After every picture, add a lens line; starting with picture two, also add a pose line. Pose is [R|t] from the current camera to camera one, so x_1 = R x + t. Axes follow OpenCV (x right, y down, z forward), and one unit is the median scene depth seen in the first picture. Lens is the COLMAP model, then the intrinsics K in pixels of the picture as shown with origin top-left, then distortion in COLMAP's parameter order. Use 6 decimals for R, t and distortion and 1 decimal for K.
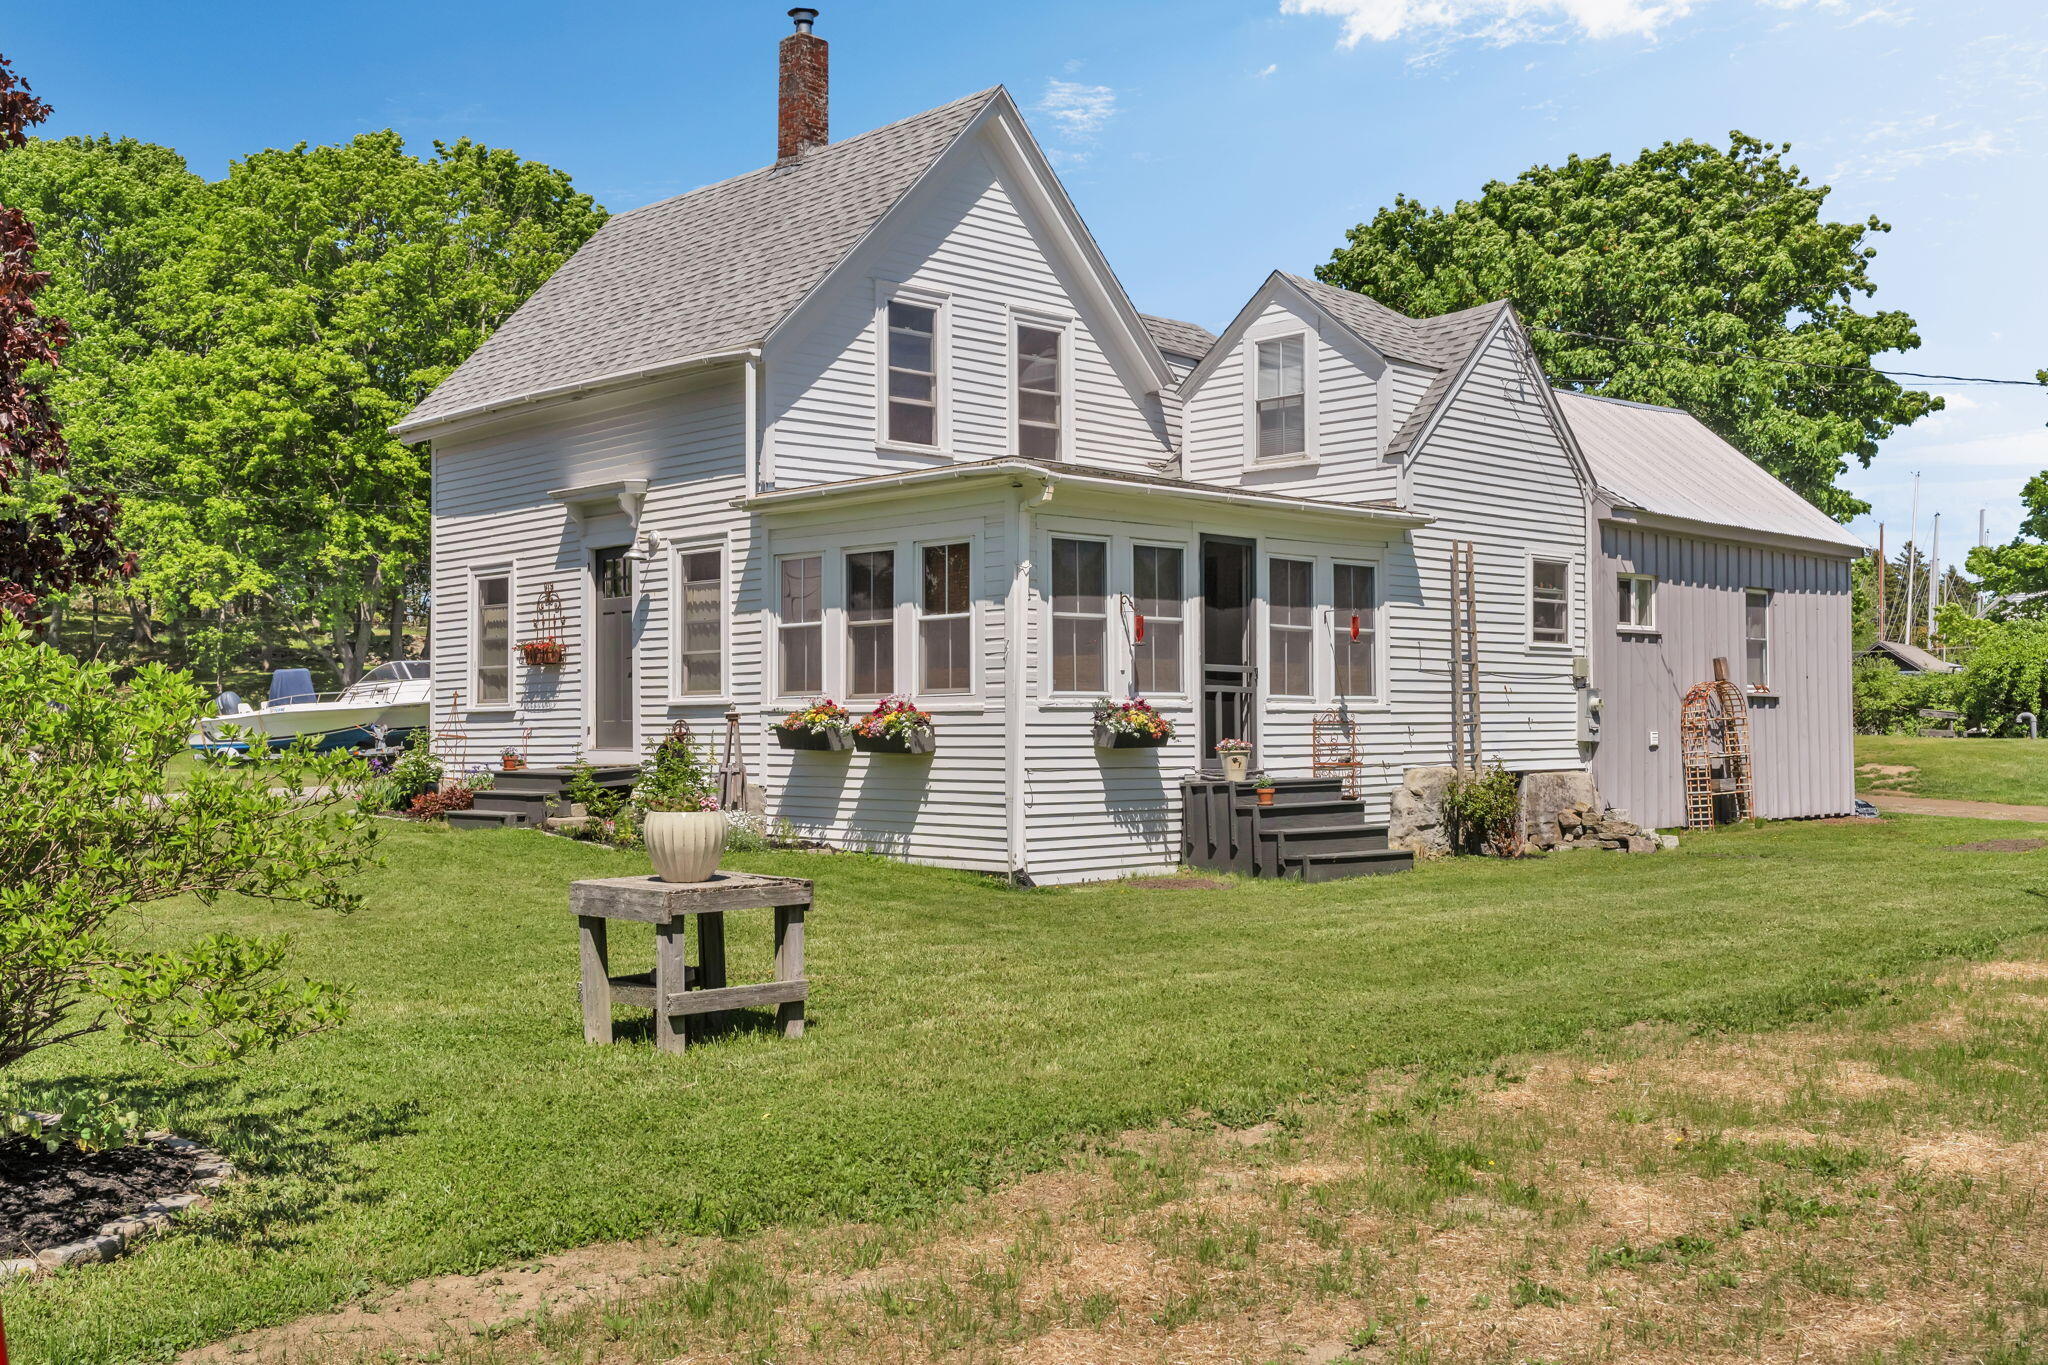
lens RADIAL K [[1992.4, 0, 1012.2], [0, 1992.4, 719.4], [0, 0, 1]] dist [0.011988, 0.027130]
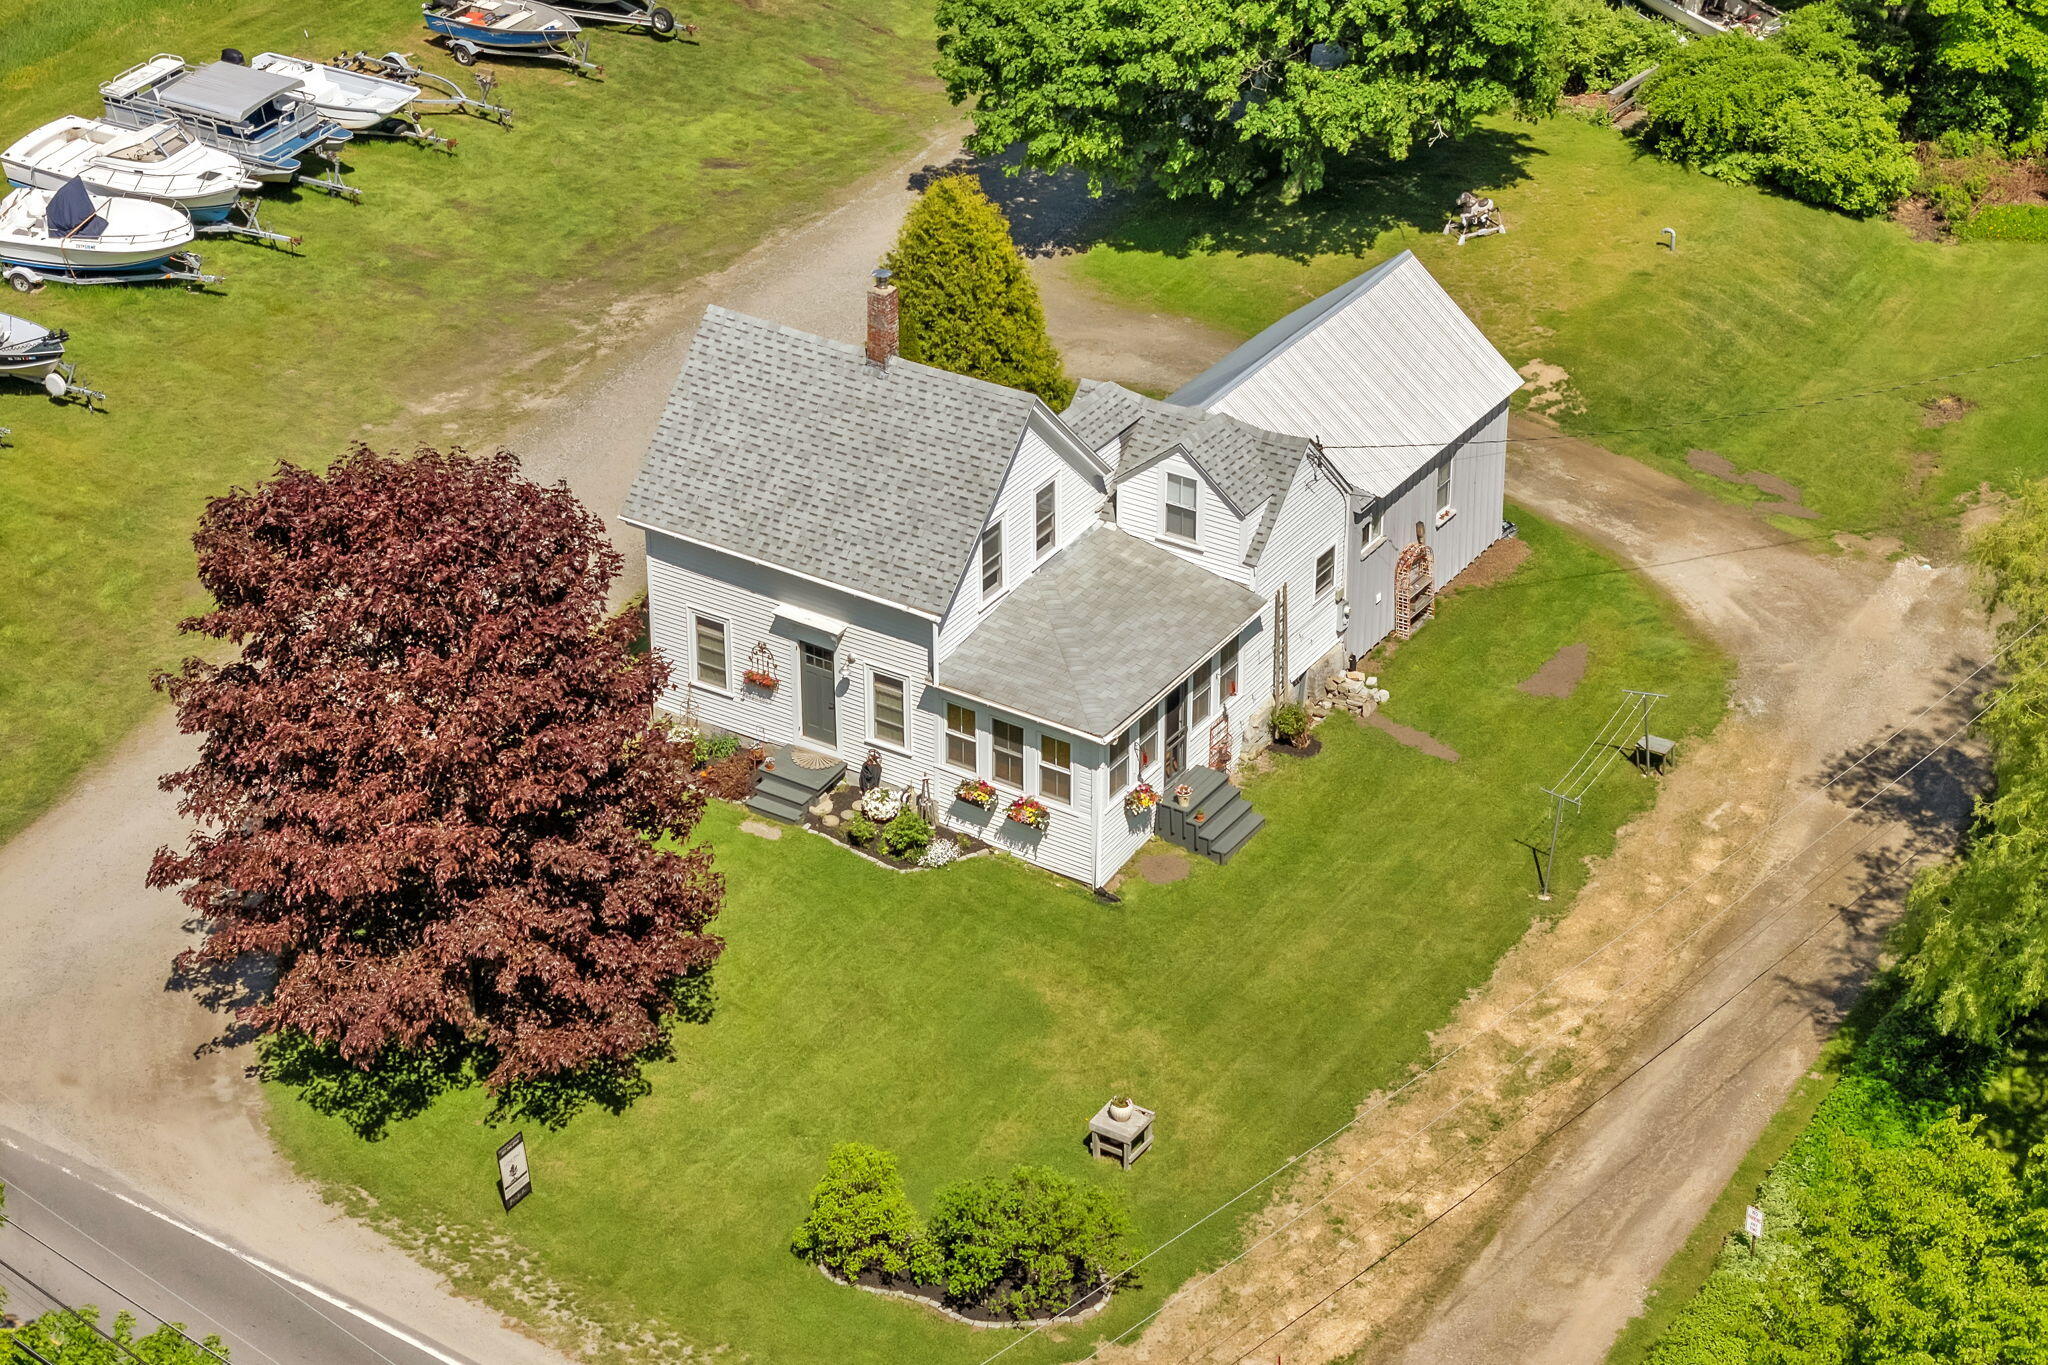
lens RADIAL K [[3948.1, 0, 1024.0], [0, 3948.1, 682.5], [0, 0, 1]] dist [0.013552, 0.009202]
pose [[0.973216, -0.117605, 0.197534, -0.716932], [-0.000231, 0.858745, 0.512402, -1.848551], [-0.229892, -0.498724, 0.835718, -1.971979]]
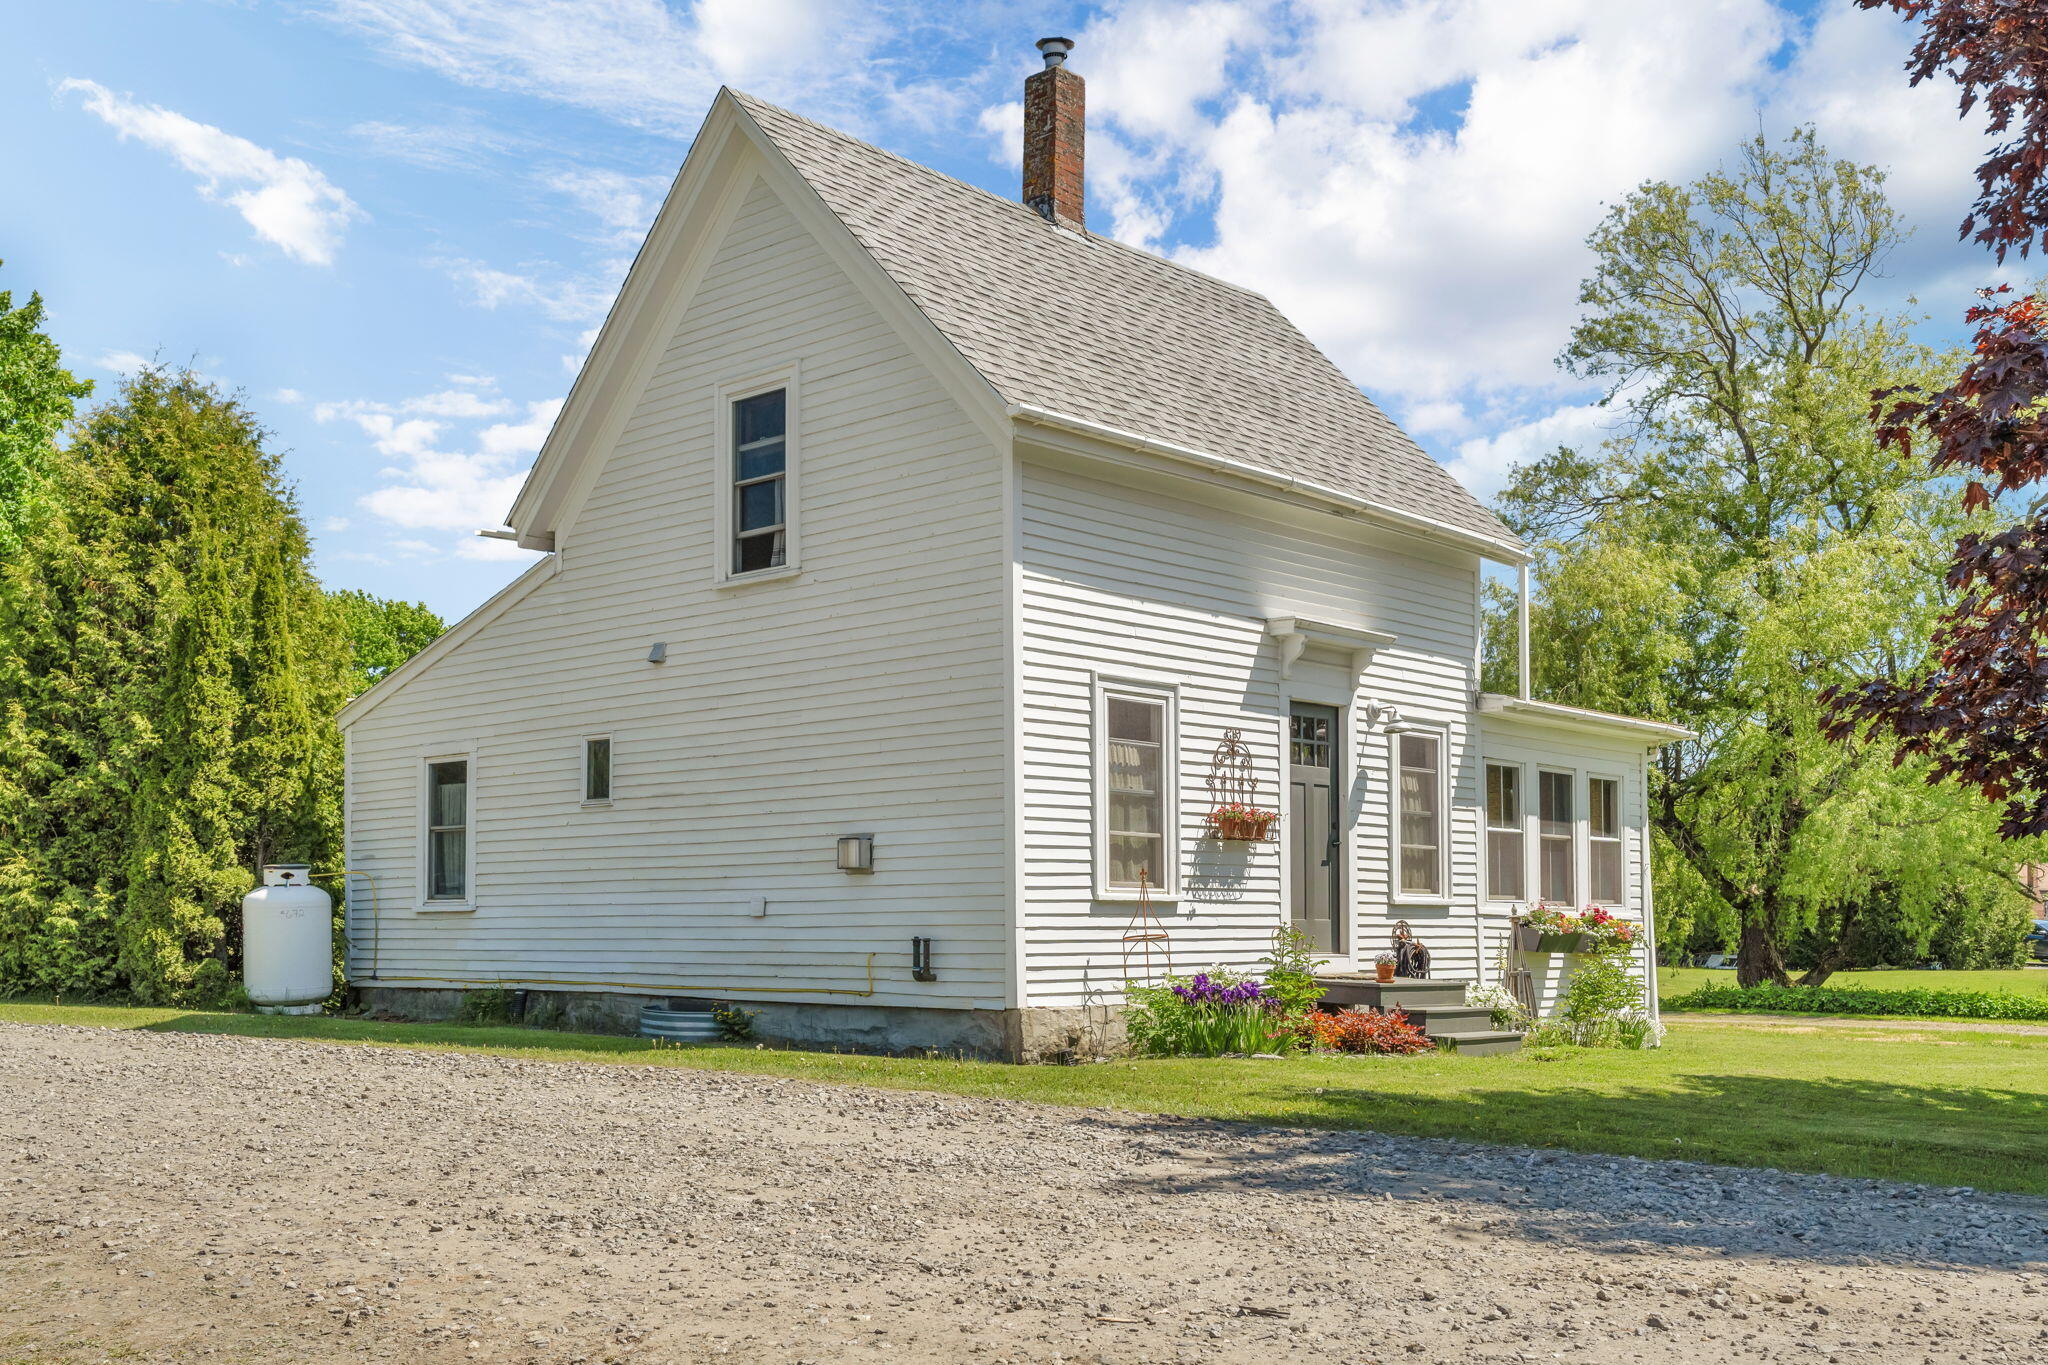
lens RADIAL K [[1992.4, 0, 1012.2], [0, 1992.4, 719.4], [0, 0, 1]] dist [0.011988, 0.027130]
pose [[-0.047798, 0.099799, 0.993859, -1.004281], [-0.019736, 0.994707, -0.100834, 0.003907], [-0.998662, -0.024435, -0.045575, 1.168453]]
